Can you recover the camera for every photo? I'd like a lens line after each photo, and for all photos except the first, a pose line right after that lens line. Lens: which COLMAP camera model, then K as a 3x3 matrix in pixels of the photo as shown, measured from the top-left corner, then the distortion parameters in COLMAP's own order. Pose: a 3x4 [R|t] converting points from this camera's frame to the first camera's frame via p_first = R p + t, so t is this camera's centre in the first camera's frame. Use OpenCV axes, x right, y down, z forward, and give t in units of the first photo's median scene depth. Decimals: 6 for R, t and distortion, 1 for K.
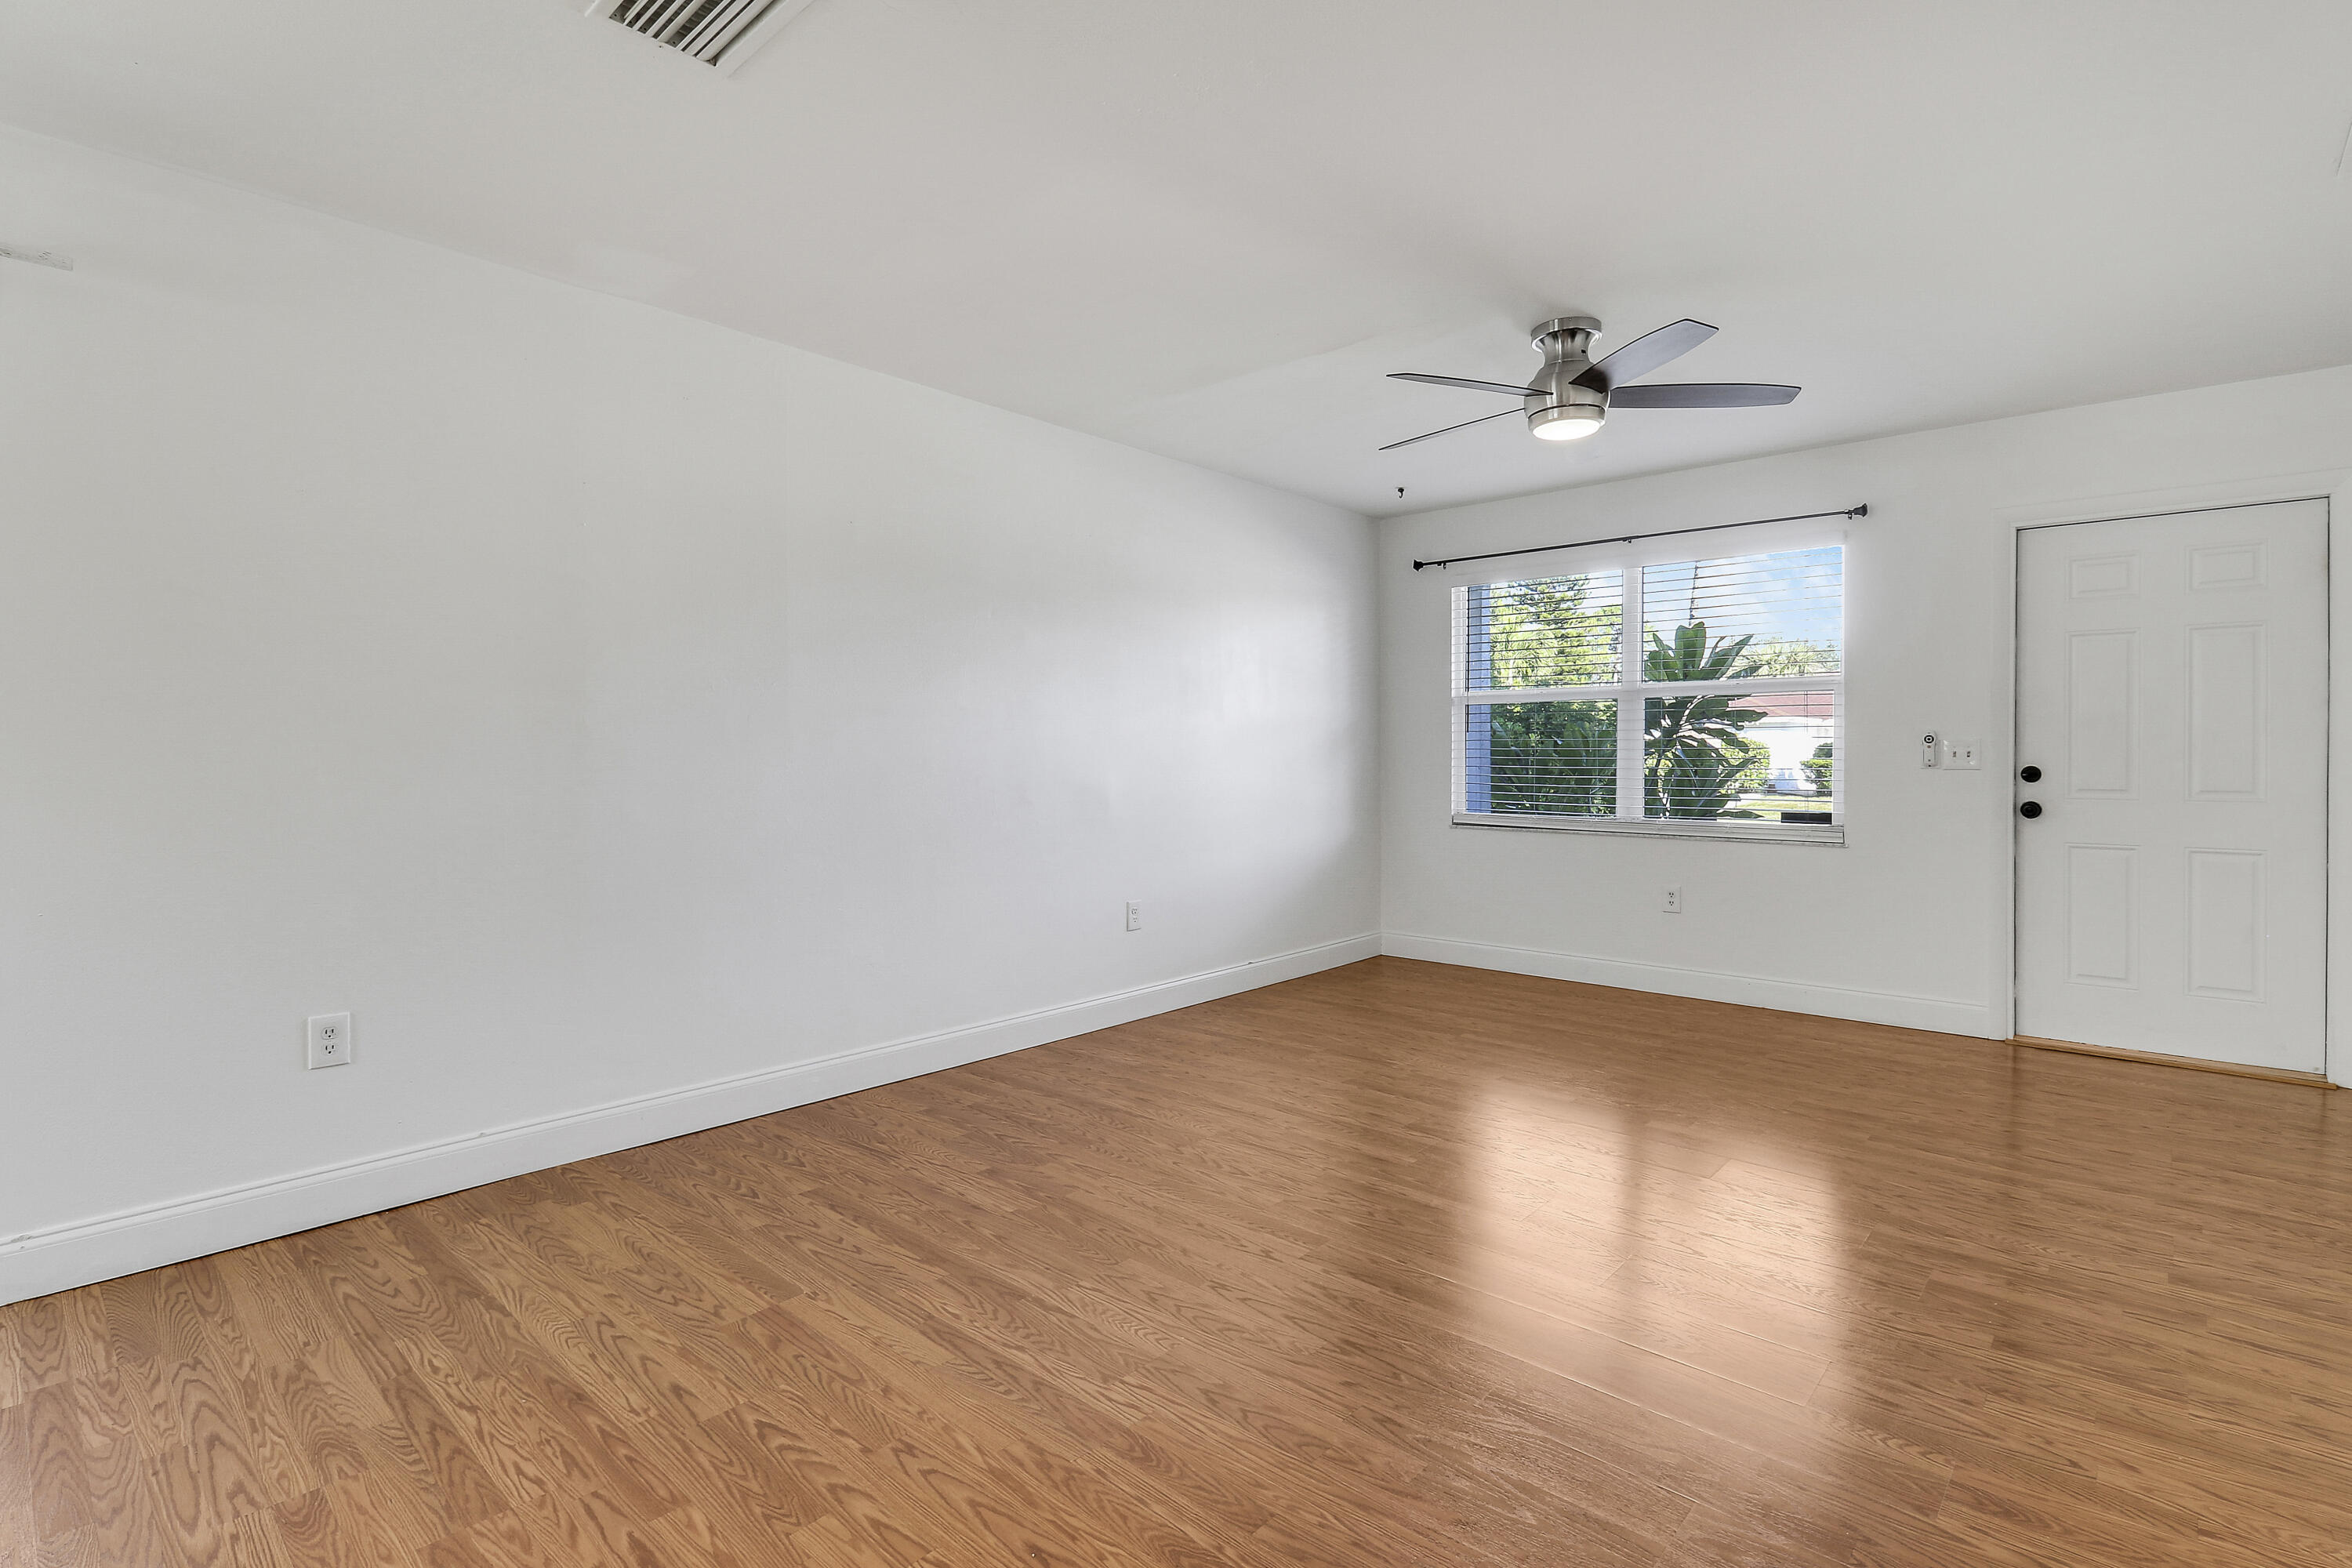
lens RADIAL K [[1101.9, 0, 1179.7], [0, 1101.9, 767.3], [0, 0, 1]] dist [-0.002307, -0.003748]
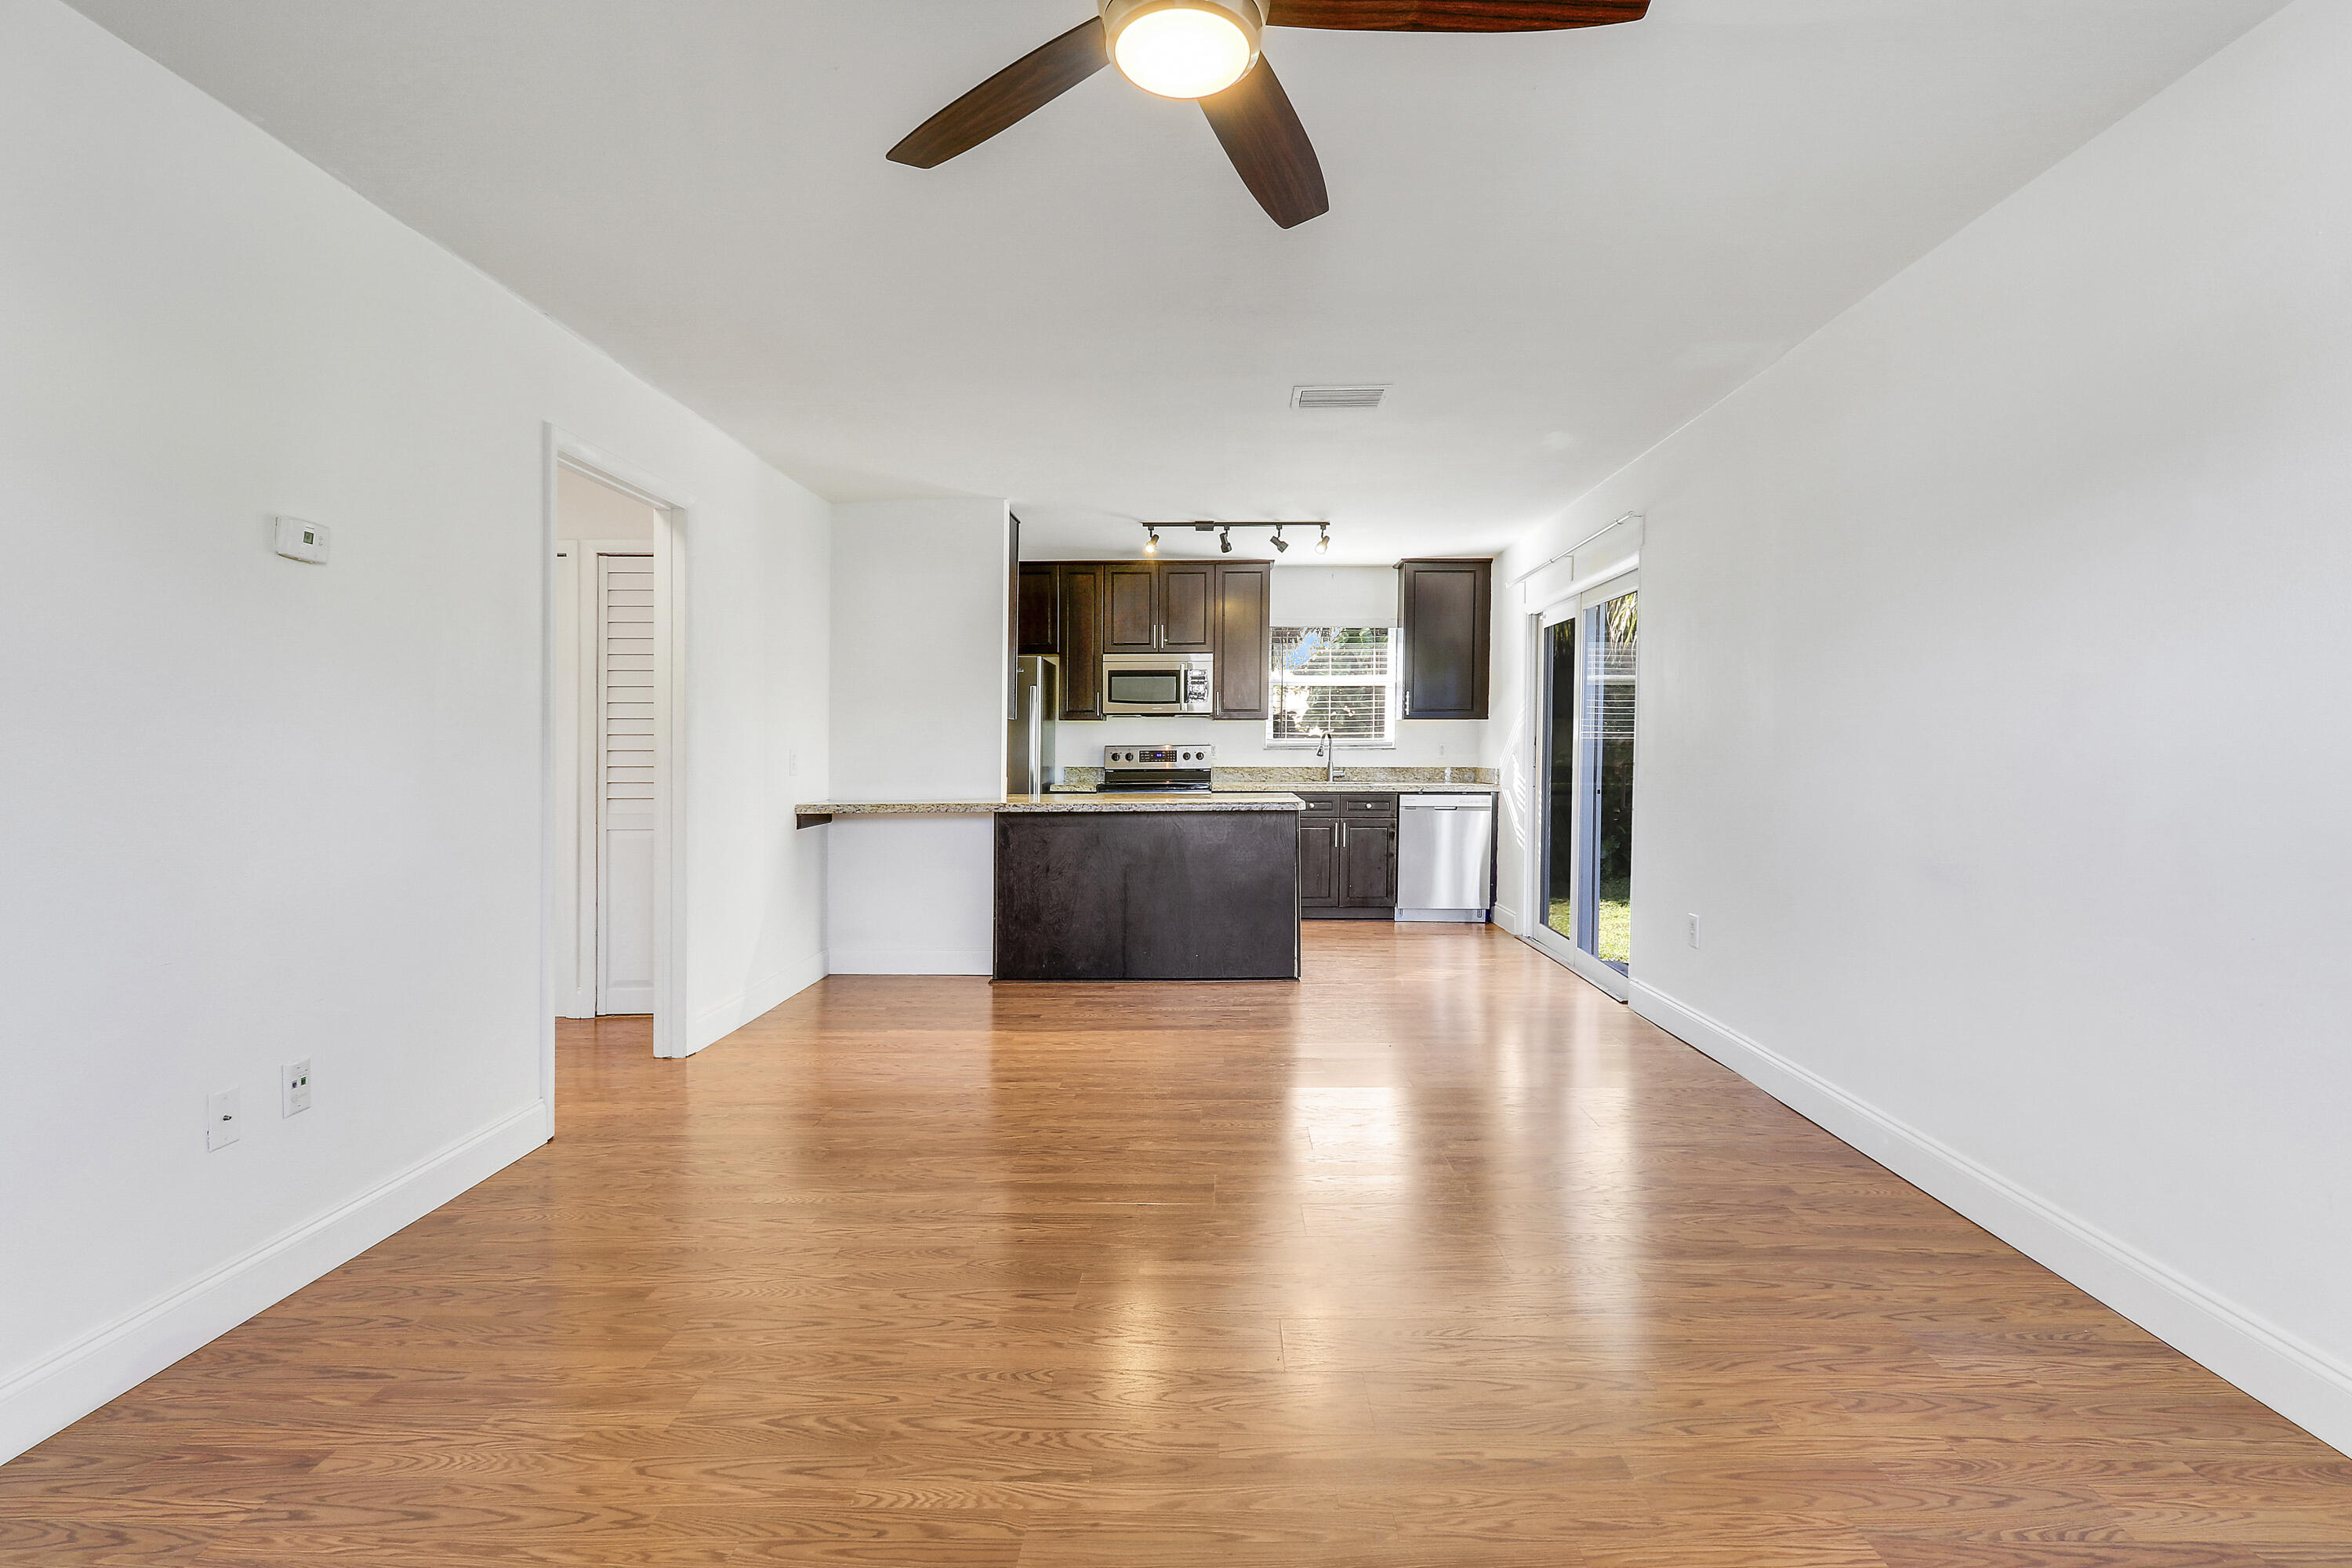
lens RADIAL K [[1101.9, 0, 1195.2], [0, 1101.9, 782.3], [0, 0, 1]] dist [-0.002307, -0.003748]
pose [[-0.754953, 0.021348, -0.655431, 0.531950], [-0.005780, 0.999215, 0.039202, -0.017429], [0.655753, 0.033384, -0.754237, 1.108970]]
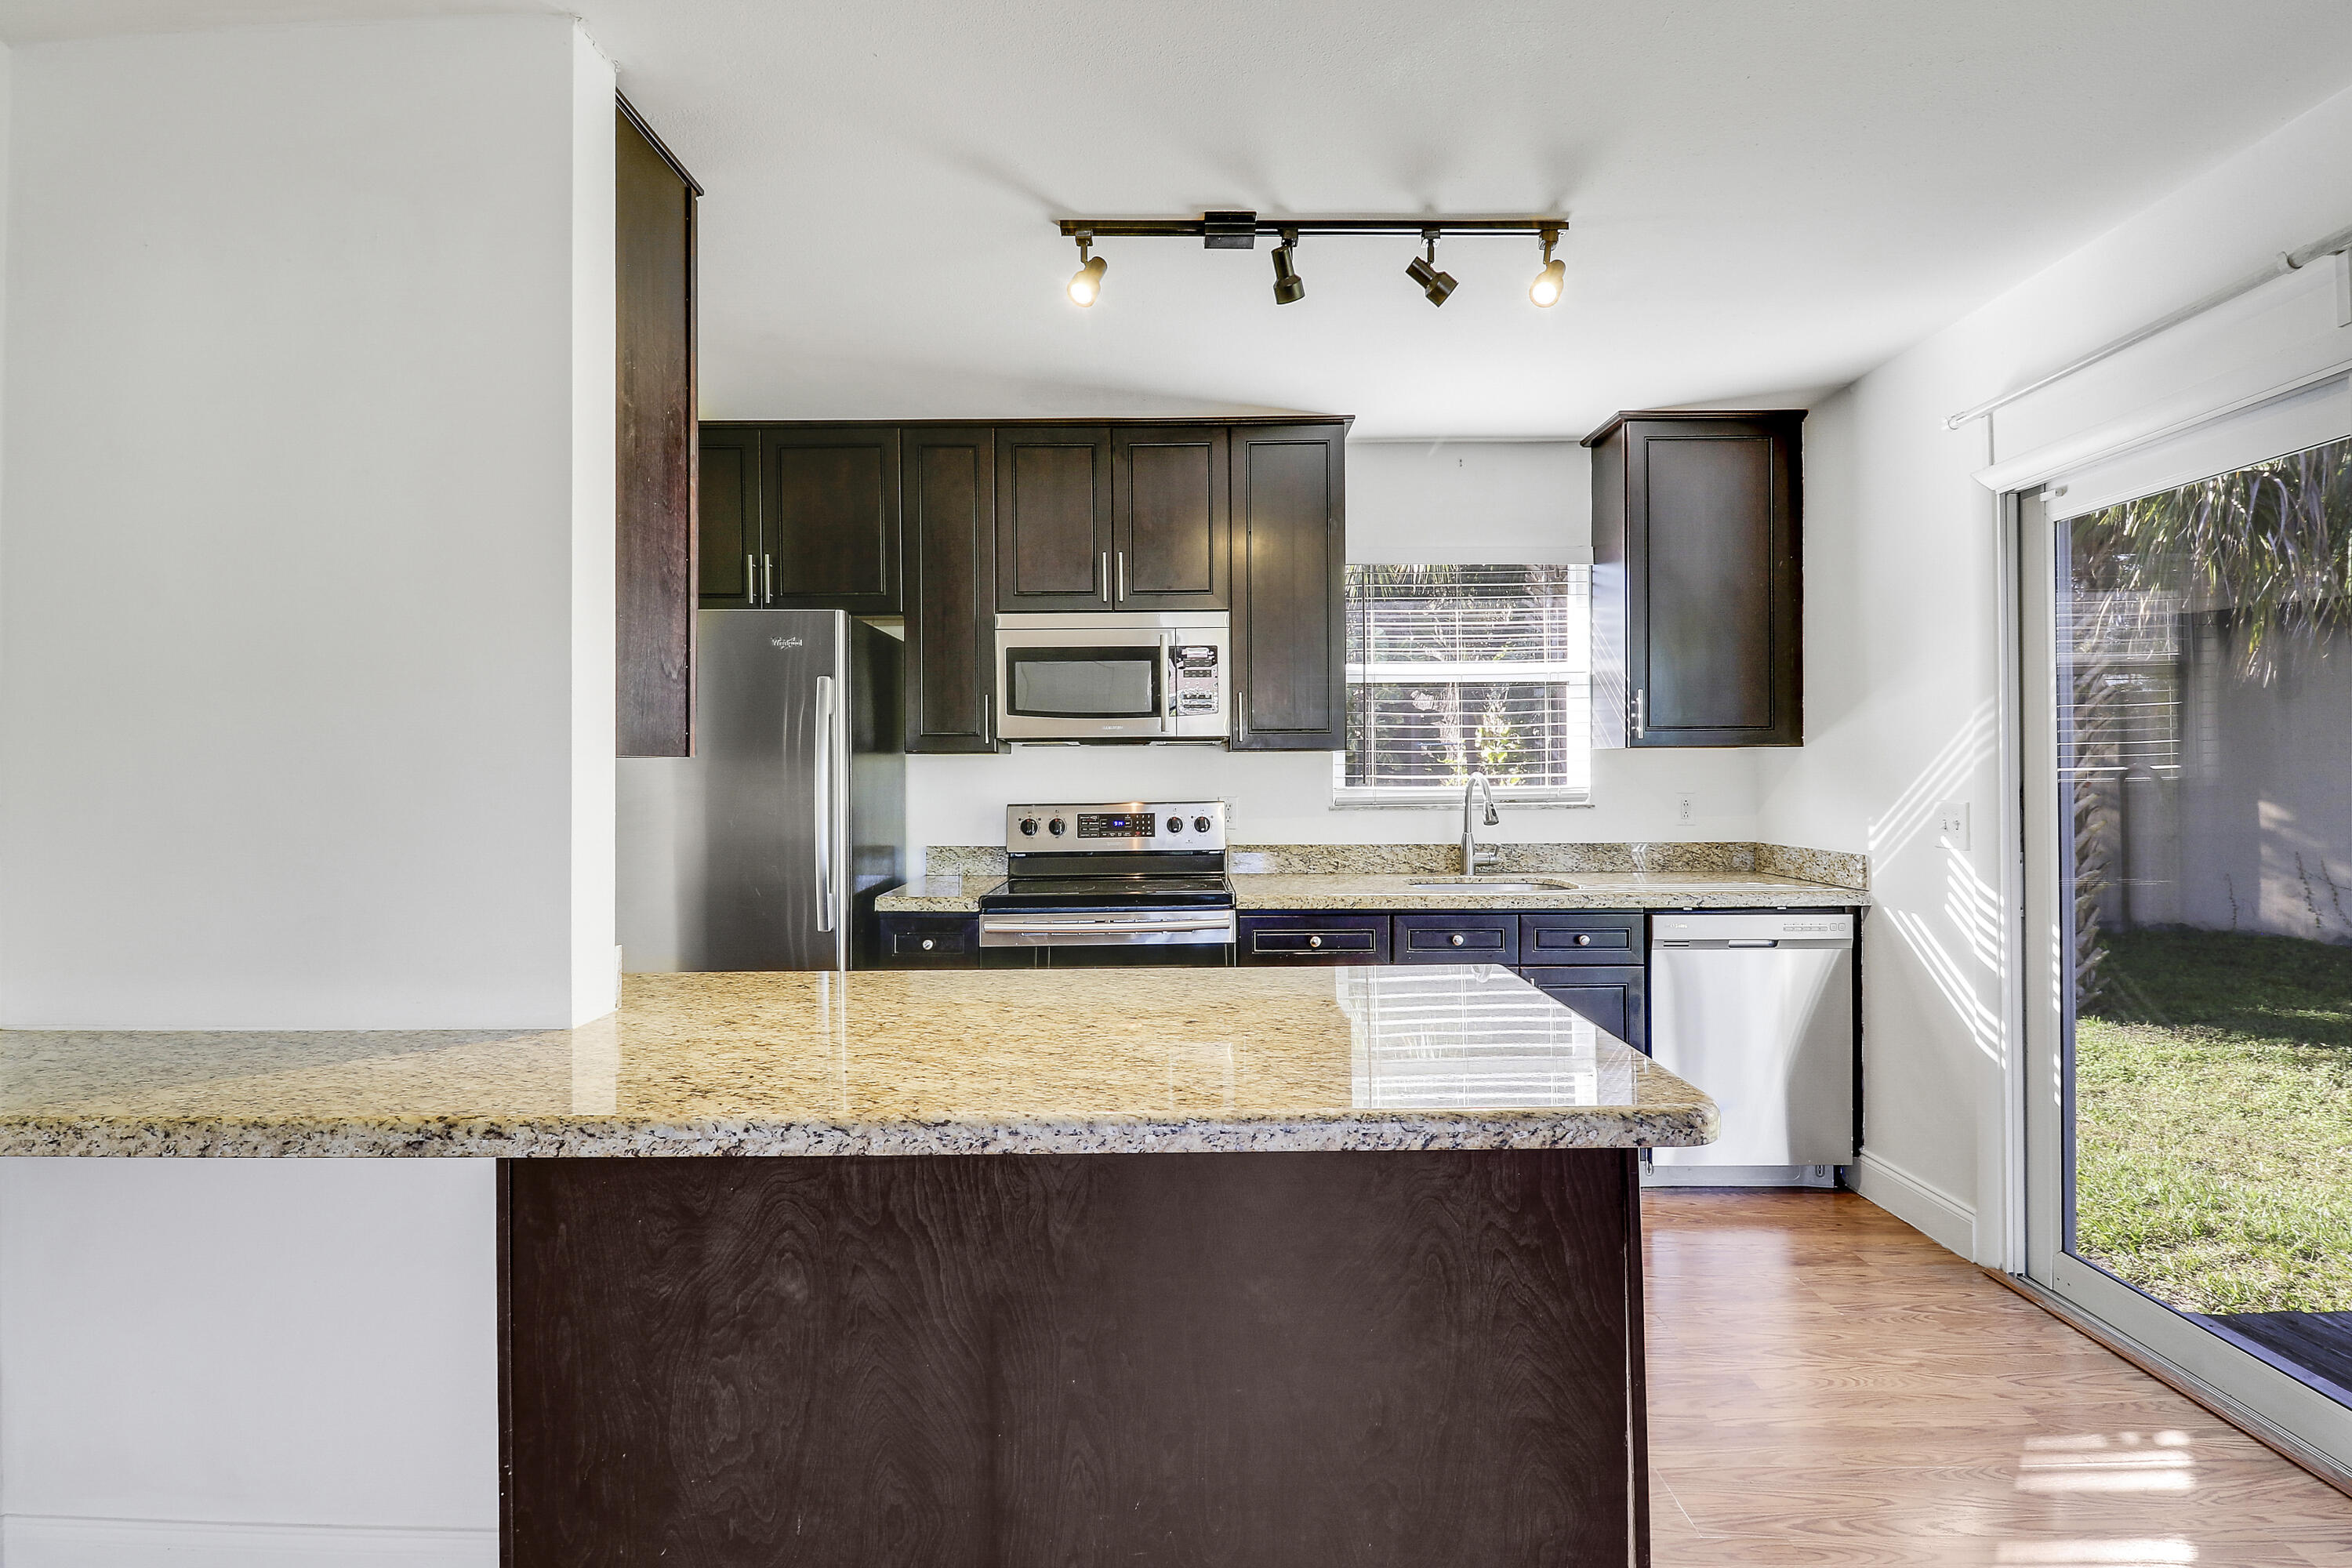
lens RADIAL K [[1101.9, 0, 1178.4], [0, 1101.9, 763.6], [0, 0, 1]] dist [-0.002307, -0.003748]
pose [[-0.747146, -0.000384, -0.664660, -0.078299], [0.000169, 1.000000, -0.000768, -0.038701], [0.664660, -0.000686, -0.747146, 0.373501]]
